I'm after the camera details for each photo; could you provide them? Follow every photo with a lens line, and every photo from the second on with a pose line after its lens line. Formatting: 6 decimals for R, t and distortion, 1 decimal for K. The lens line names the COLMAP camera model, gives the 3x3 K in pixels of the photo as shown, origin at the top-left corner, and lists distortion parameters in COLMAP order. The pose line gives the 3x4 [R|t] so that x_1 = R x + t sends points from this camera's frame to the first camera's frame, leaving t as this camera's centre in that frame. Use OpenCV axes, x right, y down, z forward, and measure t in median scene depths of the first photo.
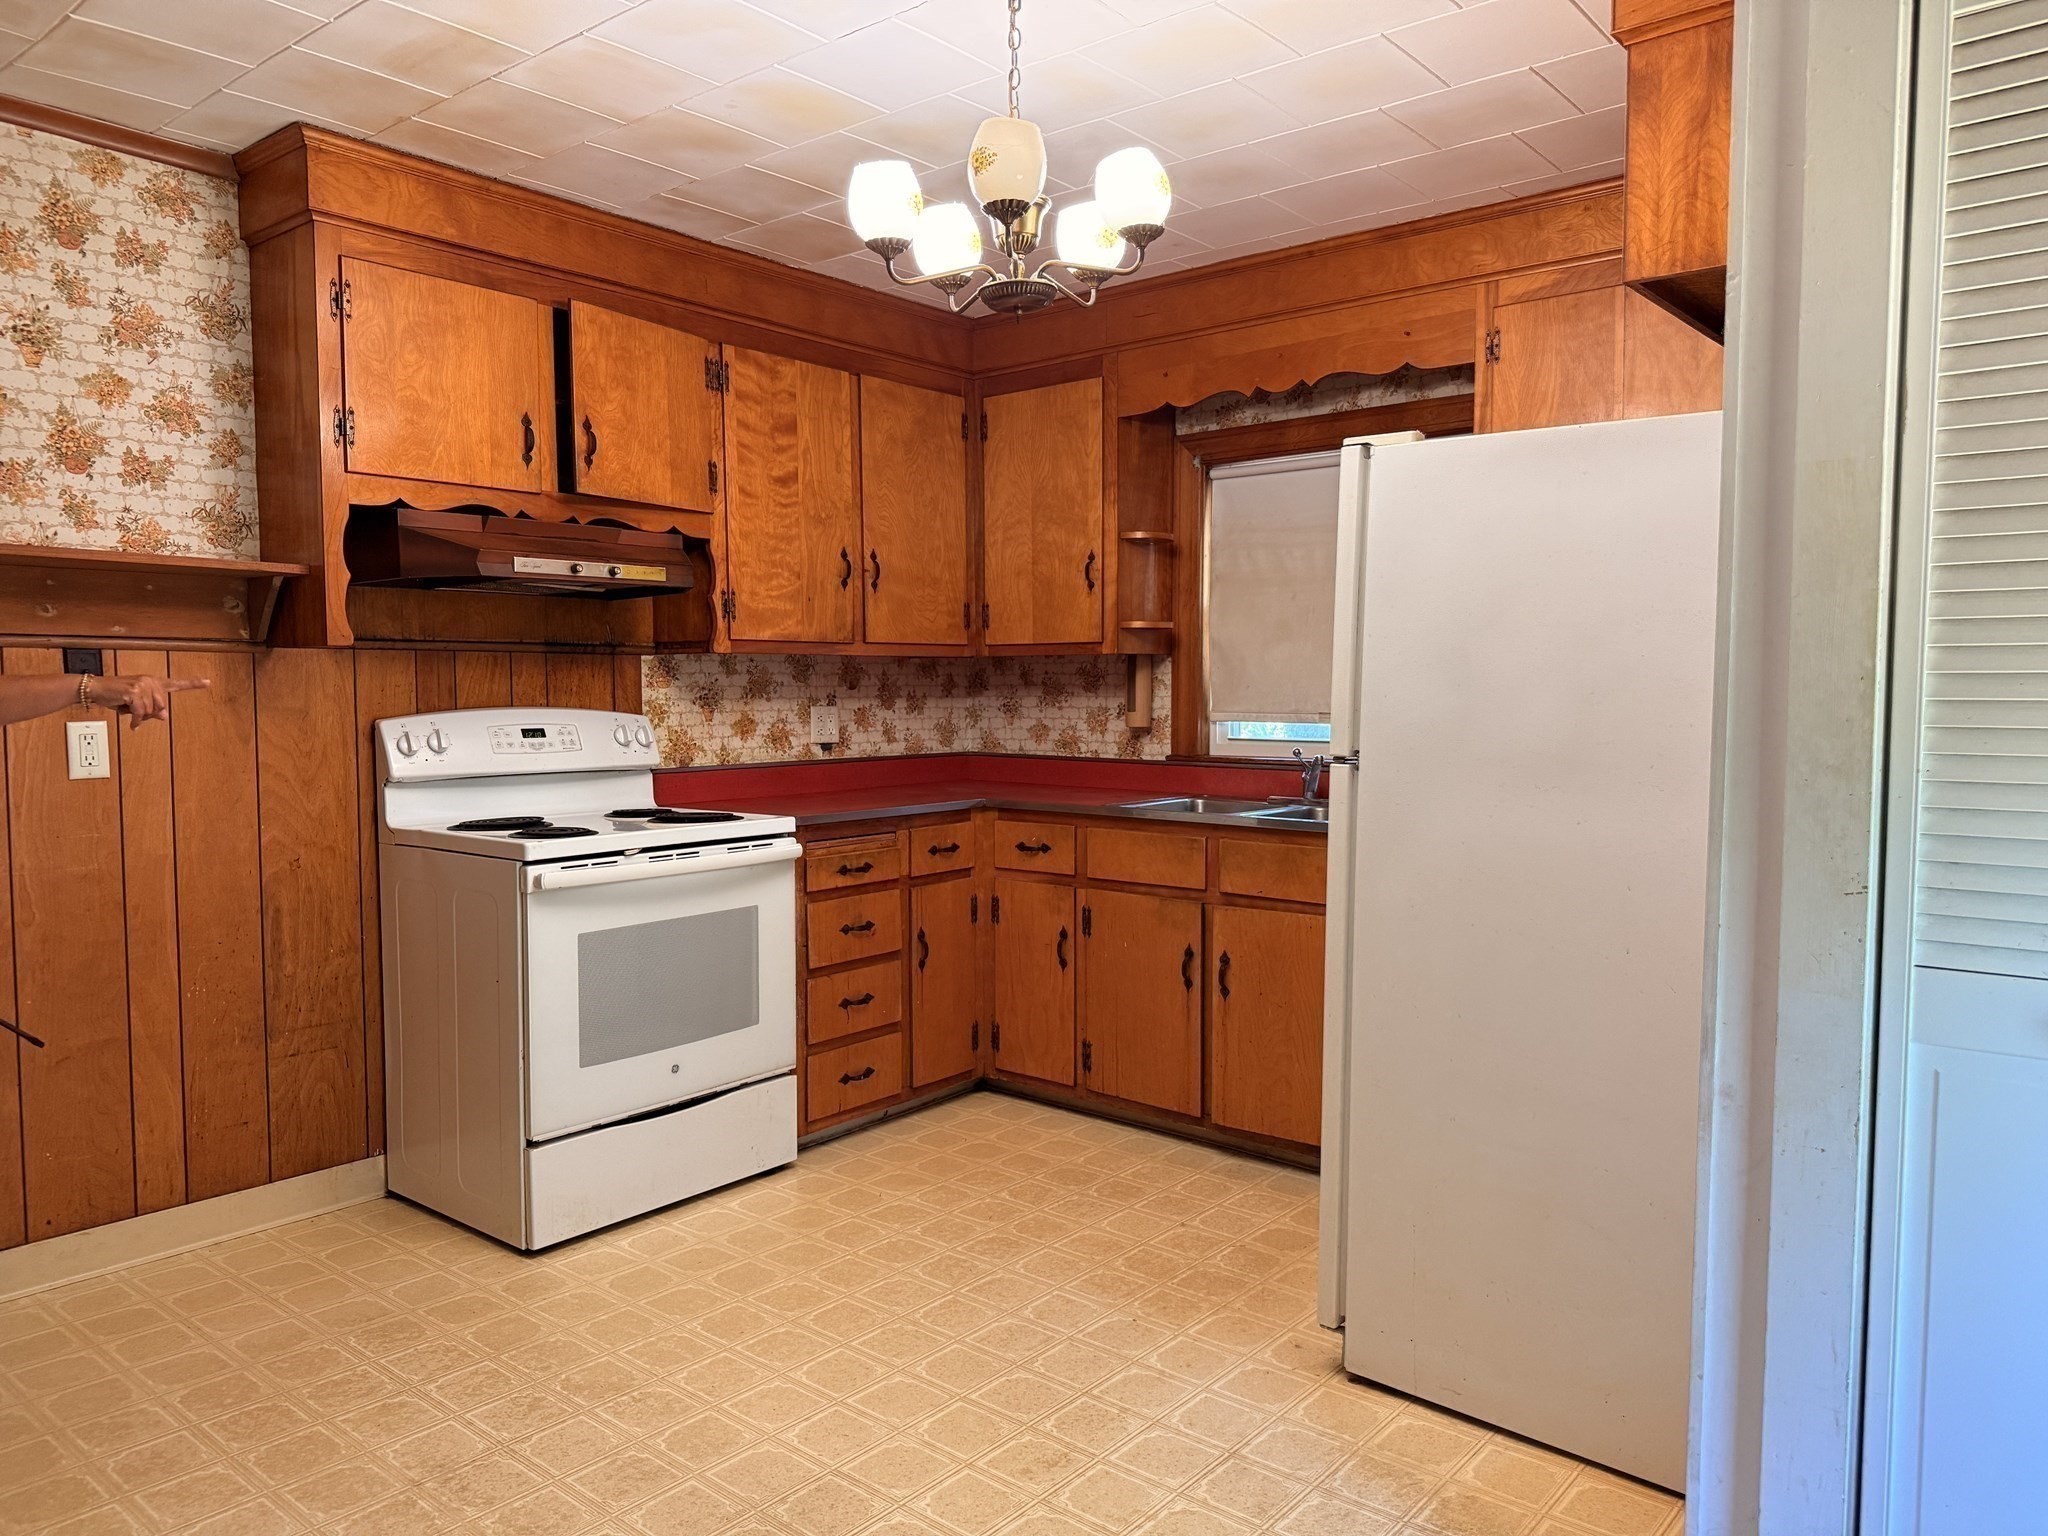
lens RADIAL K [[1453.2, 0, 1024.0], [0, 1453.2, 768.0], [0, 0, 1]] dist [0.106528, -0.144693]
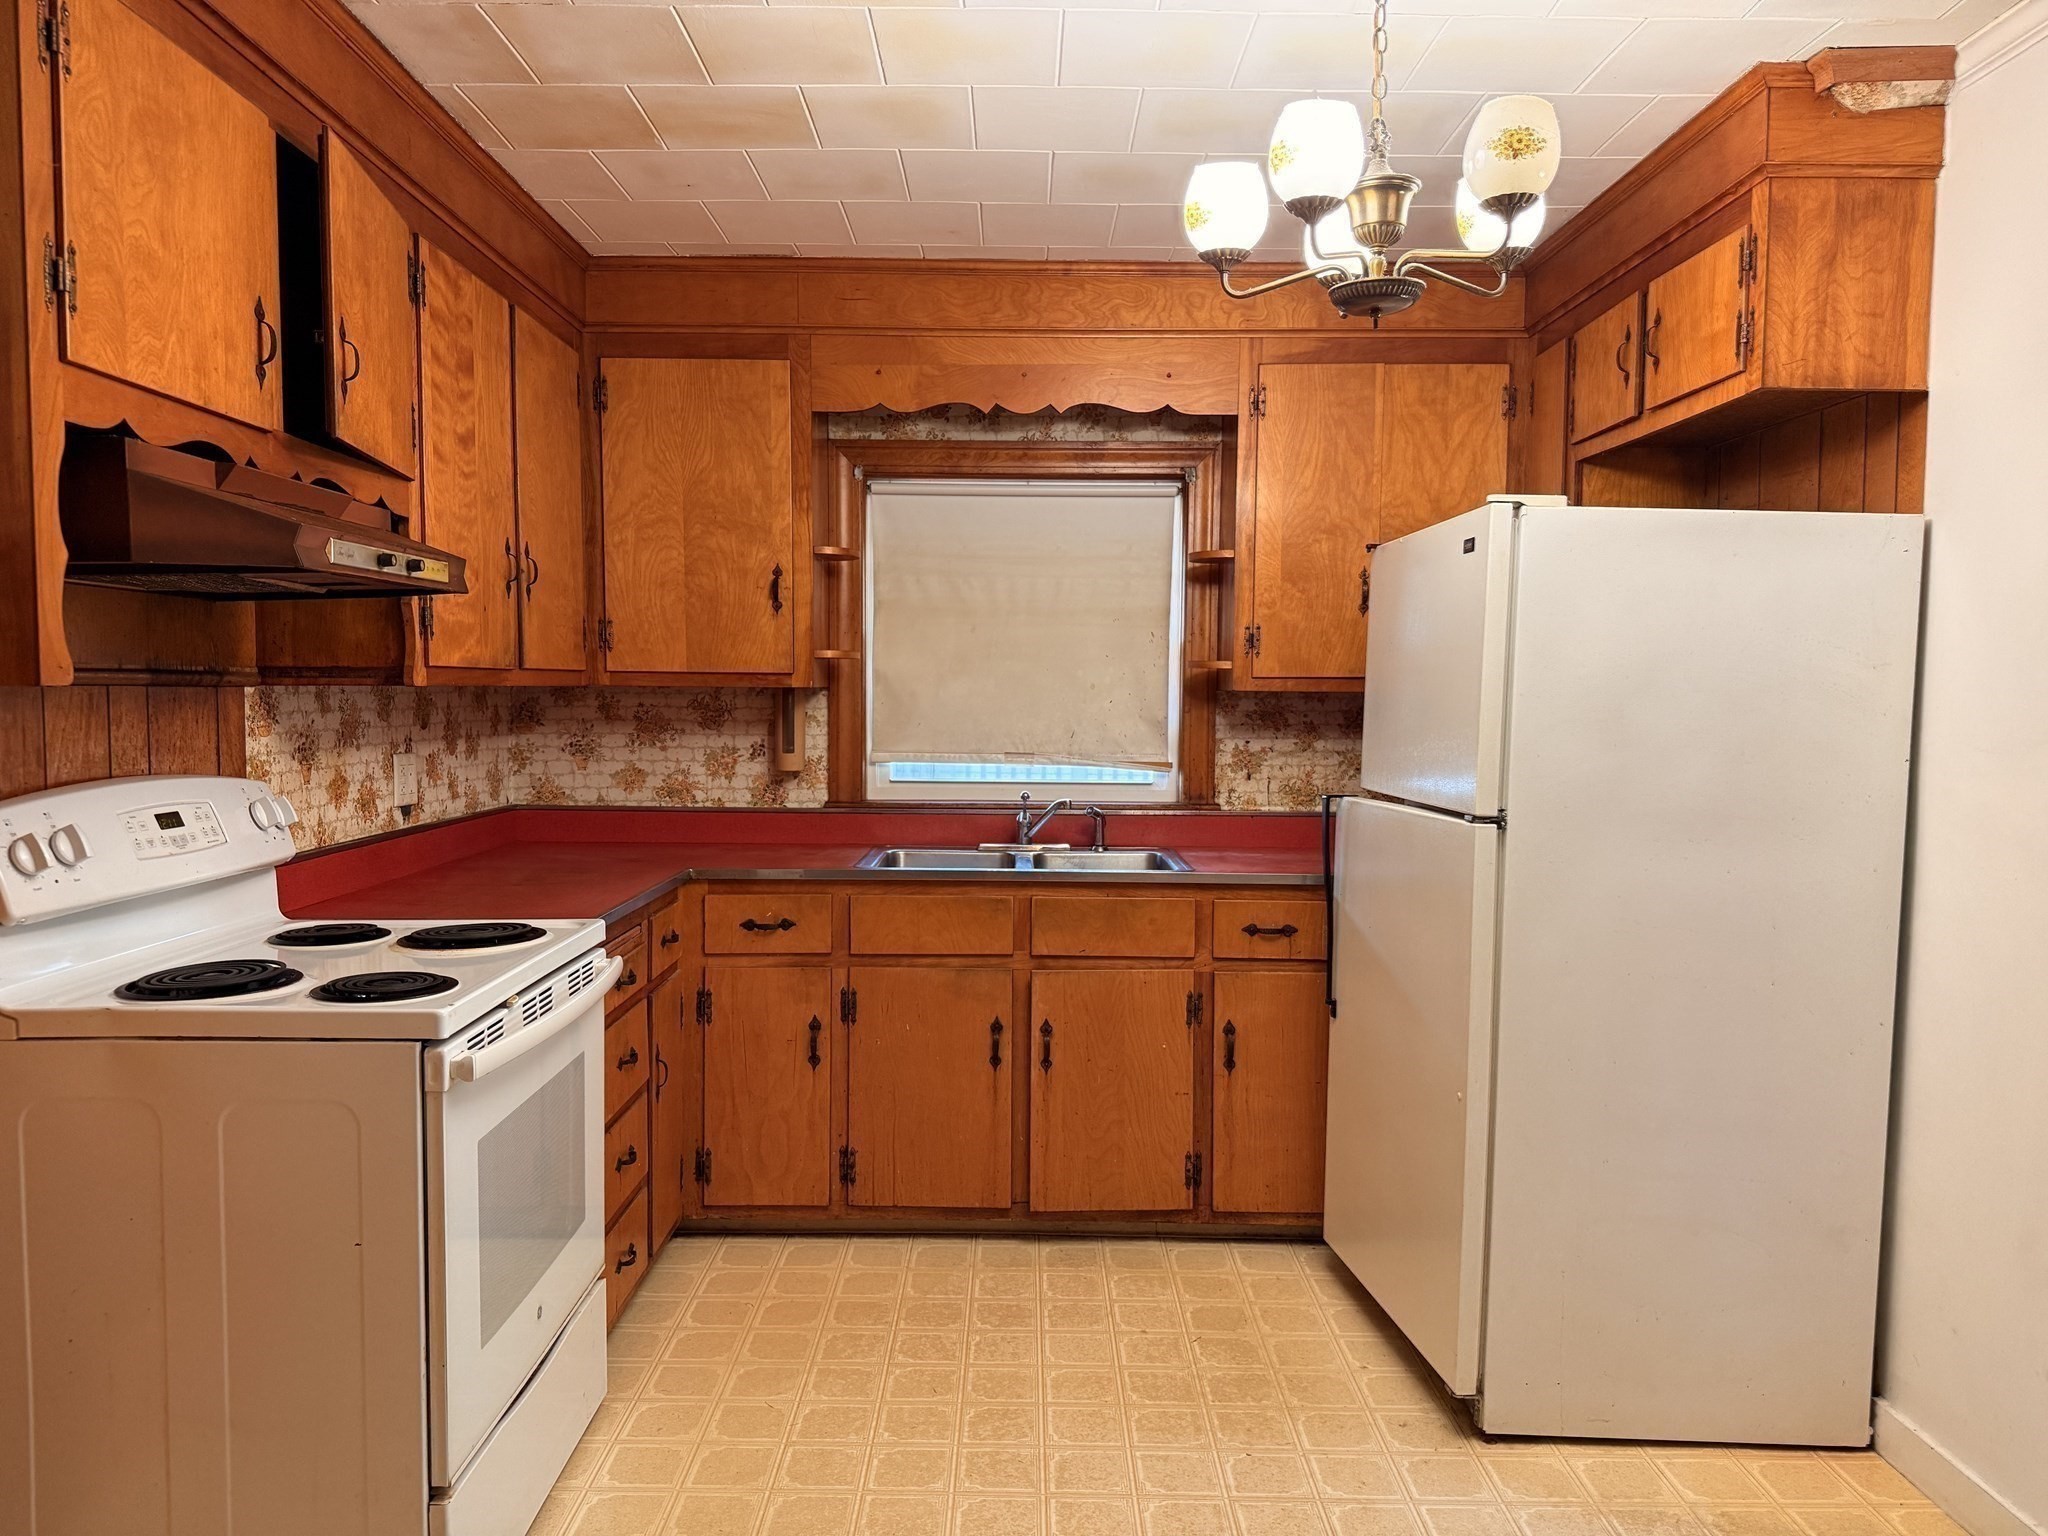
lens RADIAL K [[1453.2, 0, 1024.0], [0, 1453.2, 768.0], [0, 0, 1]] dist [0.106528, -0.144693]
pose [[0.762475, -0.027634, 0.646428, -0.420263], [0.029680, 0.999530, 0.007719, -0.036191], [-0.646337, 0.013300, 0.762936, 0.283727]]
